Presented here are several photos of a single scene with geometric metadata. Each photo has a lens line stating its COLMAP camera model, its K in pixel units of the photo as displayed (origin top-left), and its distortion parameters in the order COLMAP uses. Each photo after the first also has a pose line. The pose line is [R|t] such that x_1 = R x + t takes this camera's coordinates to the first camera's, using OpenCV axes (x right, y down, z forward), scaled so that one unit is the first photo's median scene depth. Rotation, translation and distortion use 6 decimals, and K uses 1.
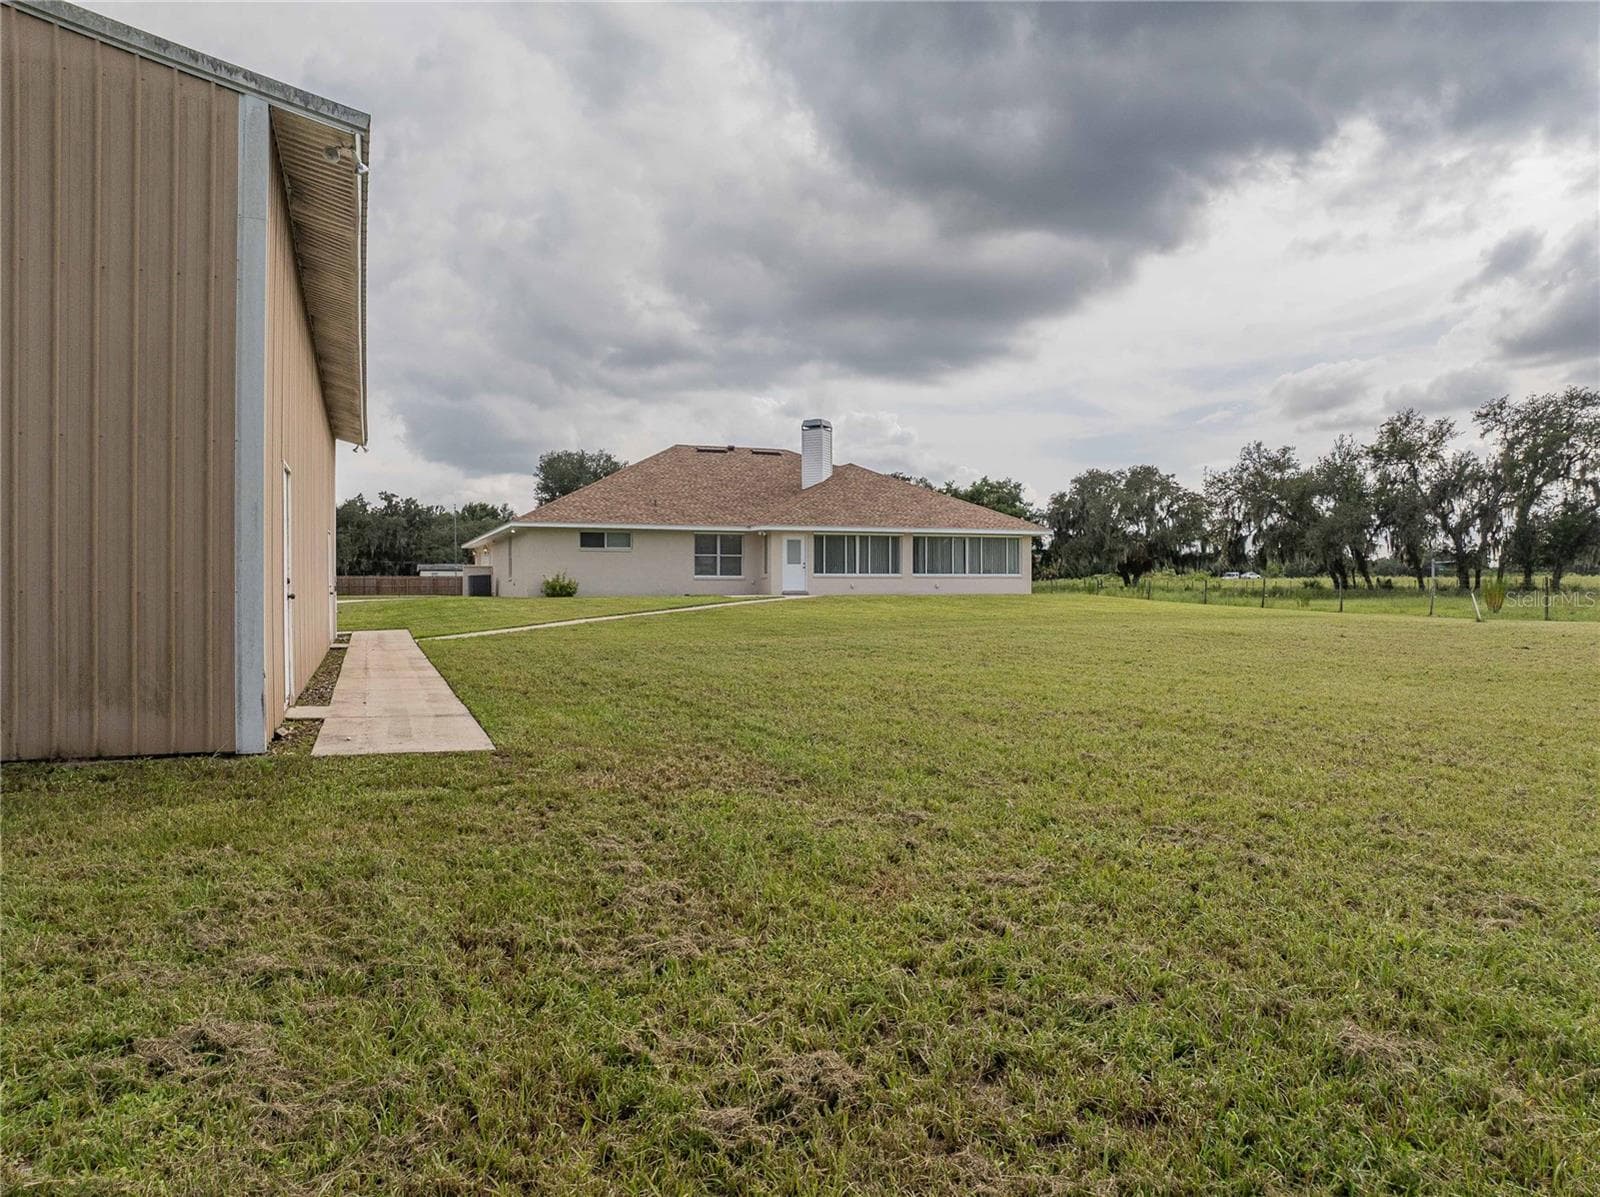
lens RADIAL K [[1137.0, 0, 808.6], [0, 1137.0, 593.2], [0, 0, 1]] dist [-0.010021, -0.061915]
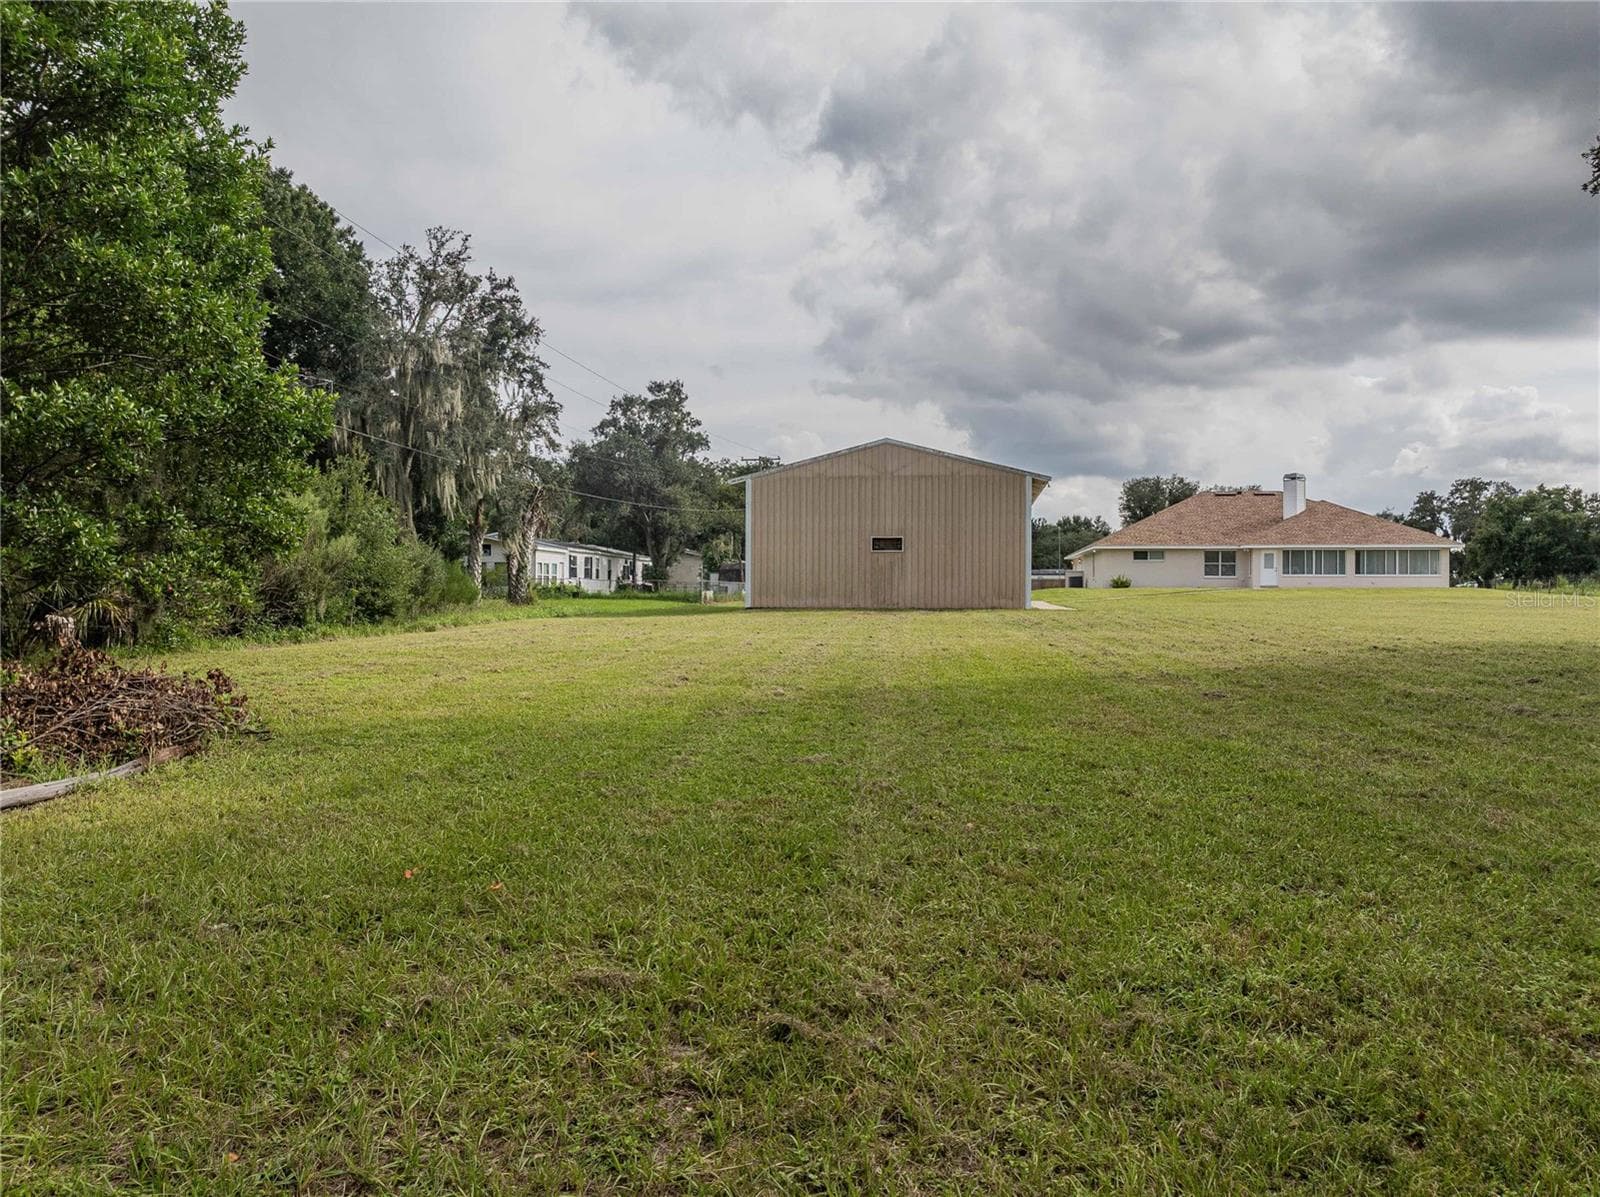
lens RADIAL K [[1137.0, 0, 808.6], [0, 1137.0, 593.2], [0, 0, 1]] dist [-0.010021, -0.061915]
pose [[0.871190, 0.003459, -0.490933, 0.198764], [-0.005255, 0.999984, -0.002279, 0.015561], [0.490917, 0.004566, 0.871194, -0.682508]]
